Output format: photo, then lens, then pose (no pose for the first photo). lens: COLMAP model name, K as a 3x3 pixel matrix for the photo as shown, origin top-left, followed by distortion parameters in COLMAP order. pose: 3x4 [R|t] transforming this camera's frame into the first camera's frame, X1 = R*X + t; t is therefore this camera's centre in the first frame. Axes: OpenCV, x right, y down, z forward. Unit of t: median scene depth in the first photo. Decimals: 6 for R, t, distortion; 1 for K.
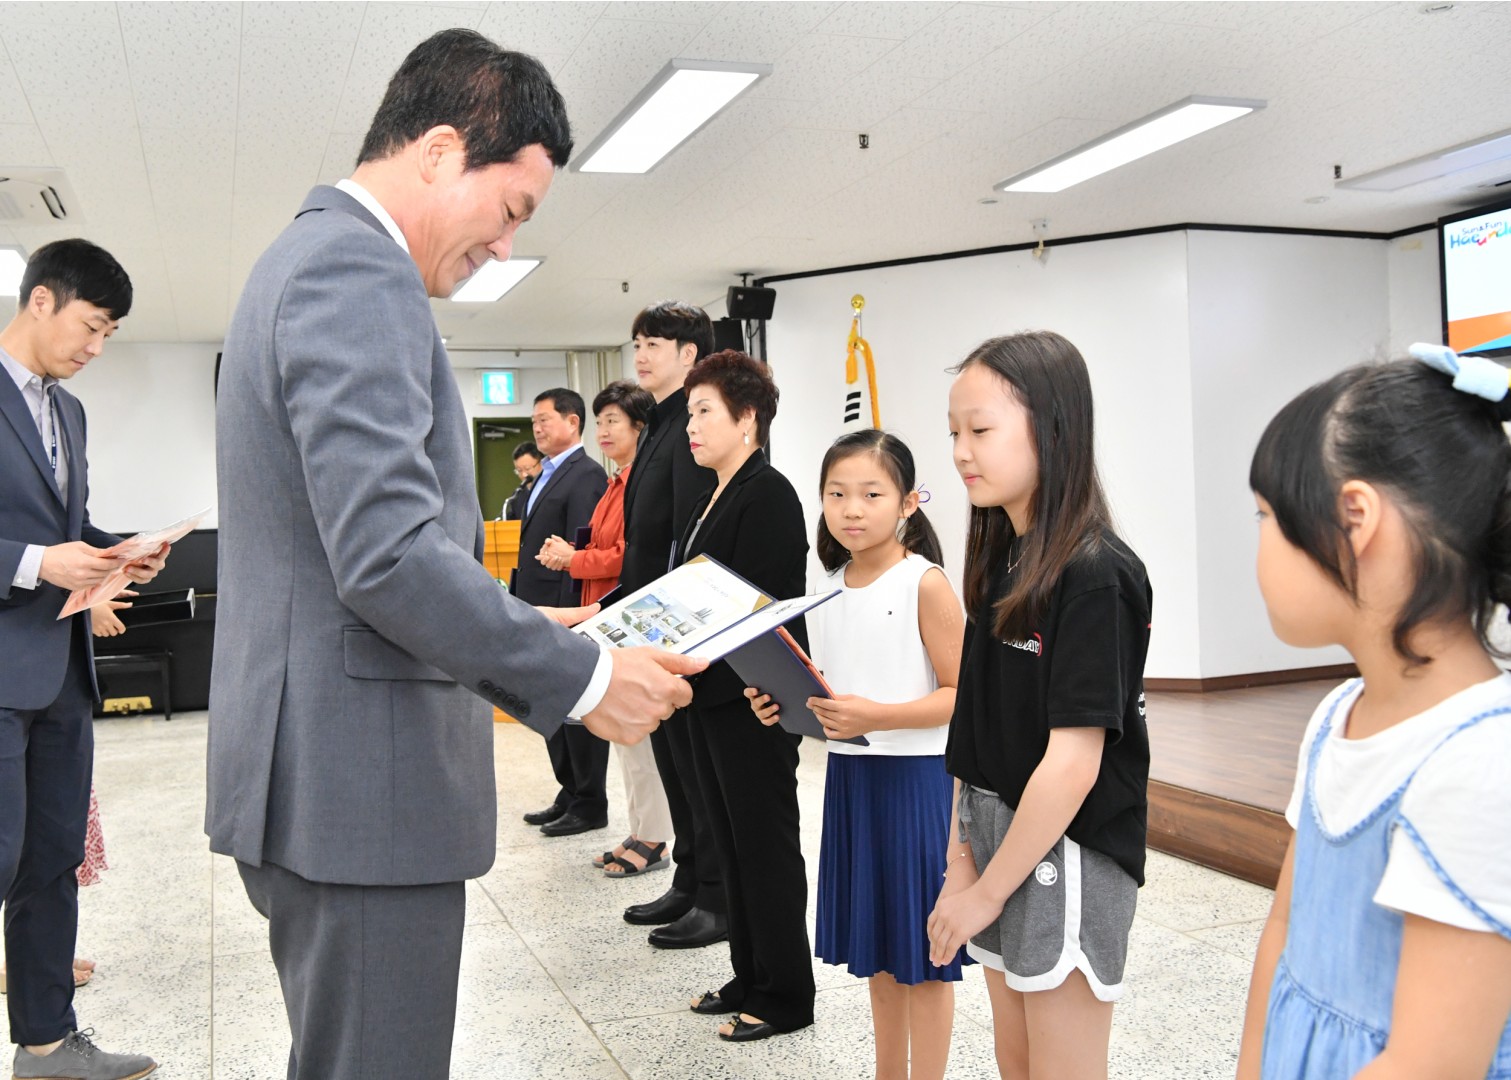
lens RADIAL K [[1645.8, 0, 719.1], [0, 1645.8, 519.9], [0, 0, 1]] dist [-0.017499, -0.012894]
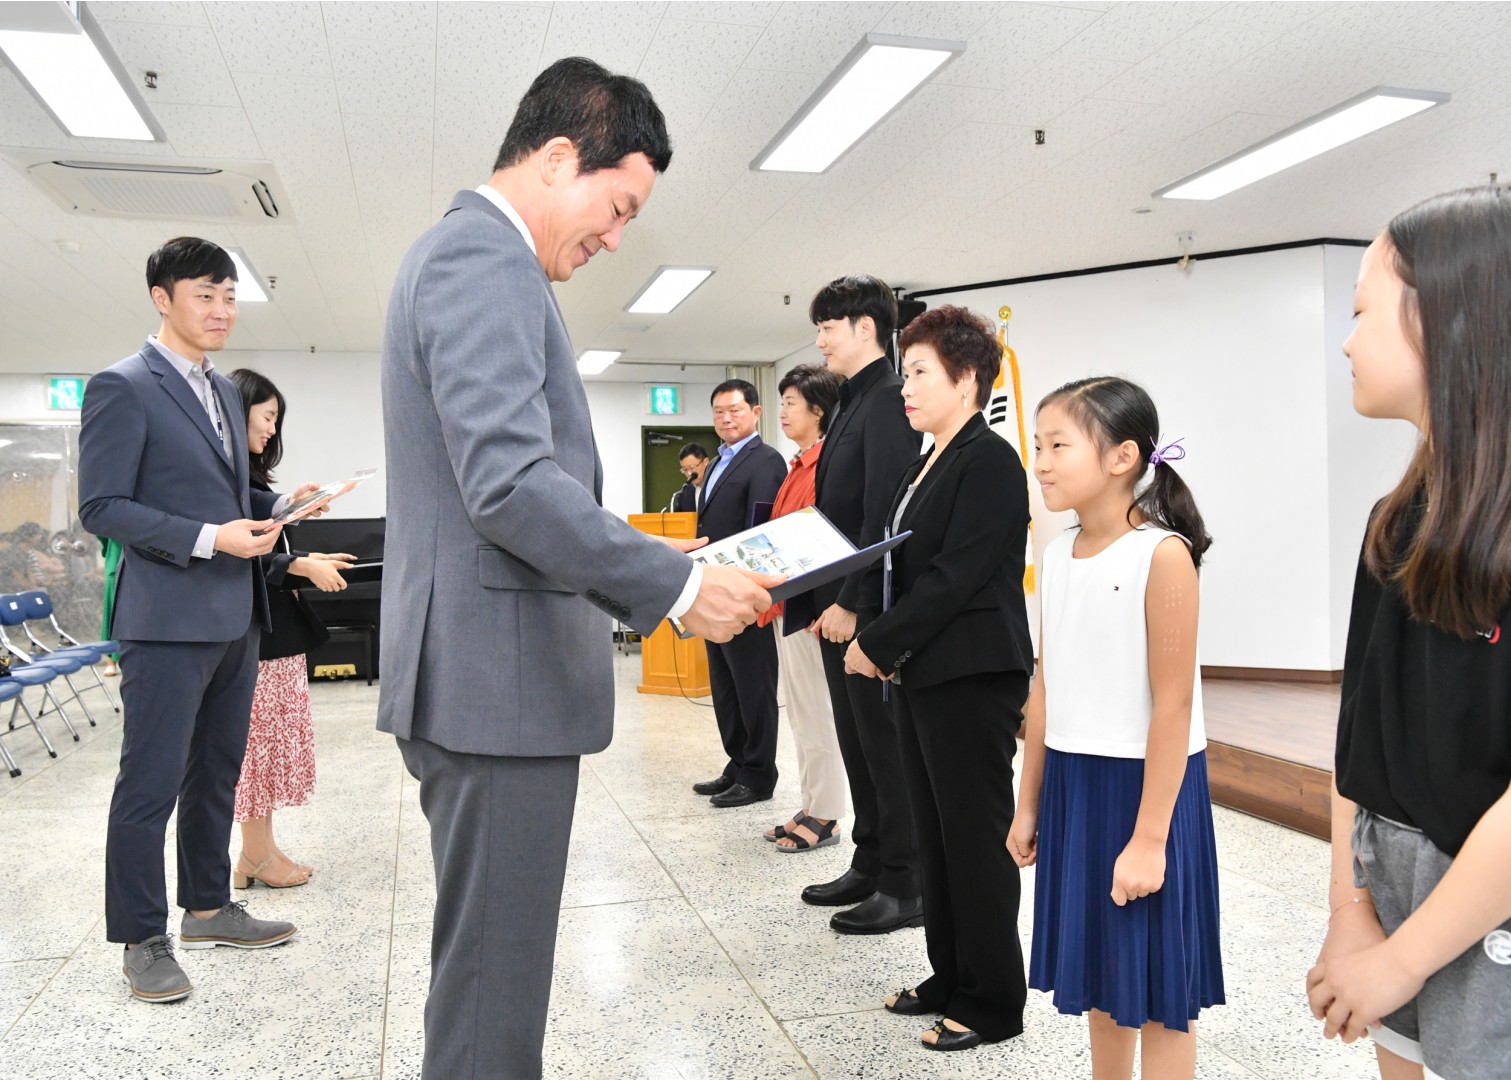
lens RADIAL K [[1389.1, 0, 762.4], [0, 1389.1, 520.5], [0, 0, 1]] dist [-0.016605, -0.007719]
pose [[0.998255, 0.018400, -0.056107, -0.039072], [-0.018617, 0.999821, -0.003355, 0.017714], [0.056035, 0.004394, 0.998419, 0.161883]]
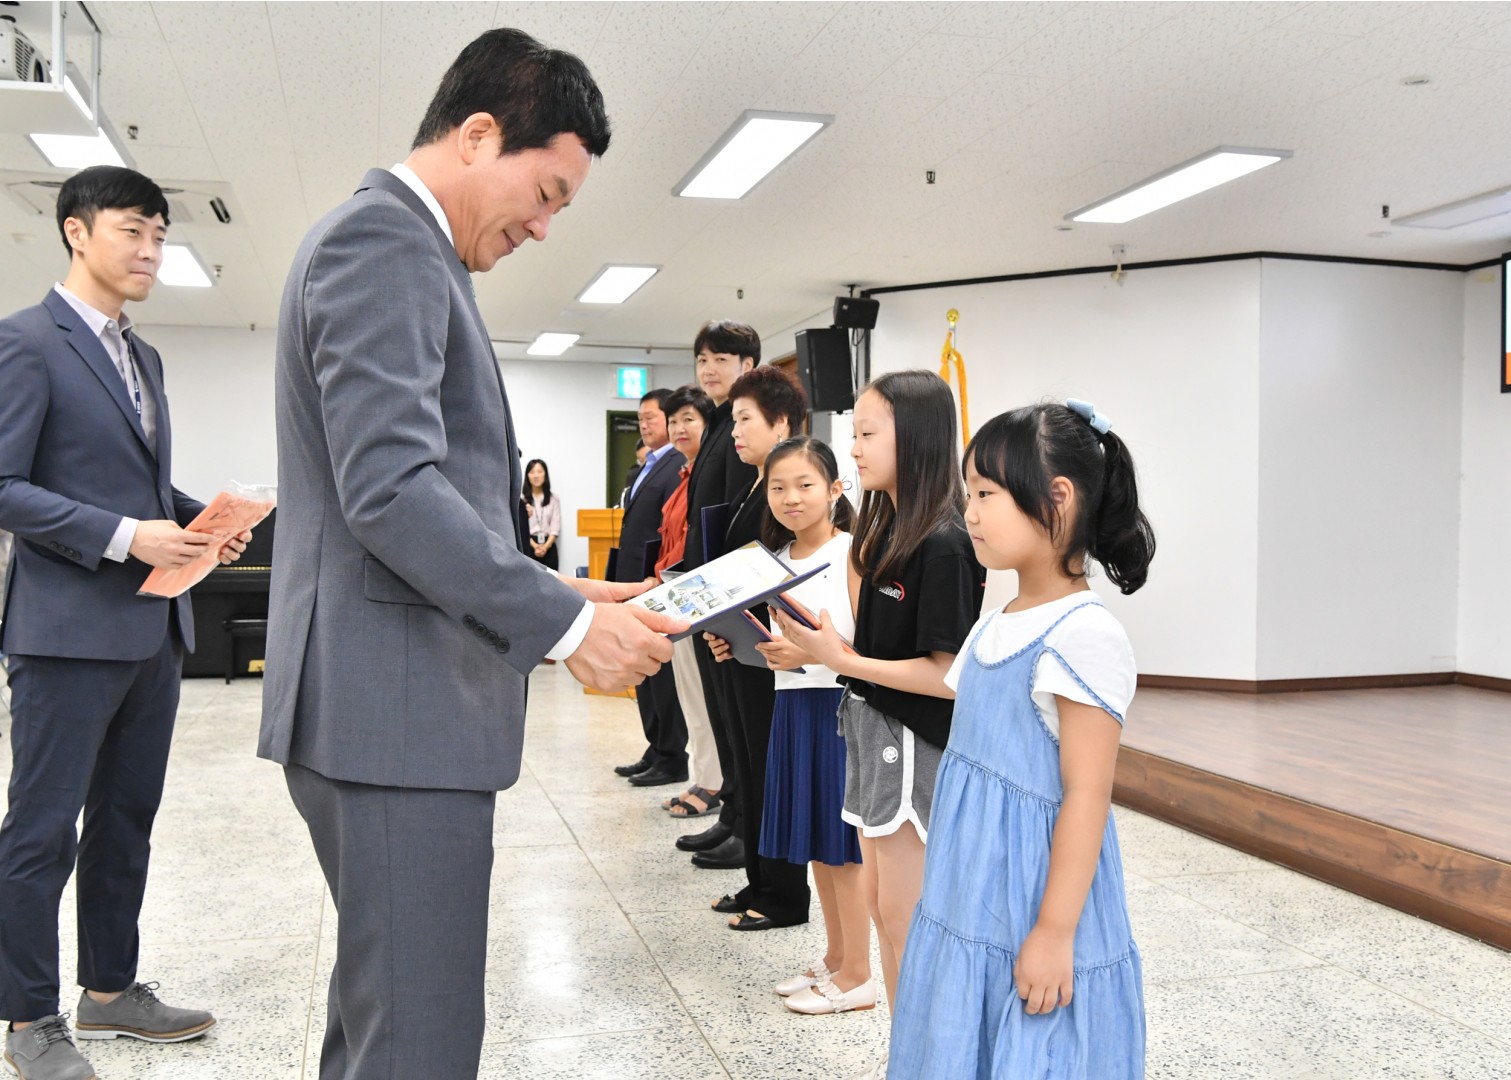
lens RADIAL K [[1678.4, 0, 755.5], [0, 1678.4, 540.0], [0, 0, 1]] dist [-0.006372, -0.005995]
pose [[0.996760, 0.040671, -0.069394, 0.072724], [-0.039849, 0.999119, 0.013184, 0.007289], [0.069869, -0.010376, 0.997502, -0.184921]]
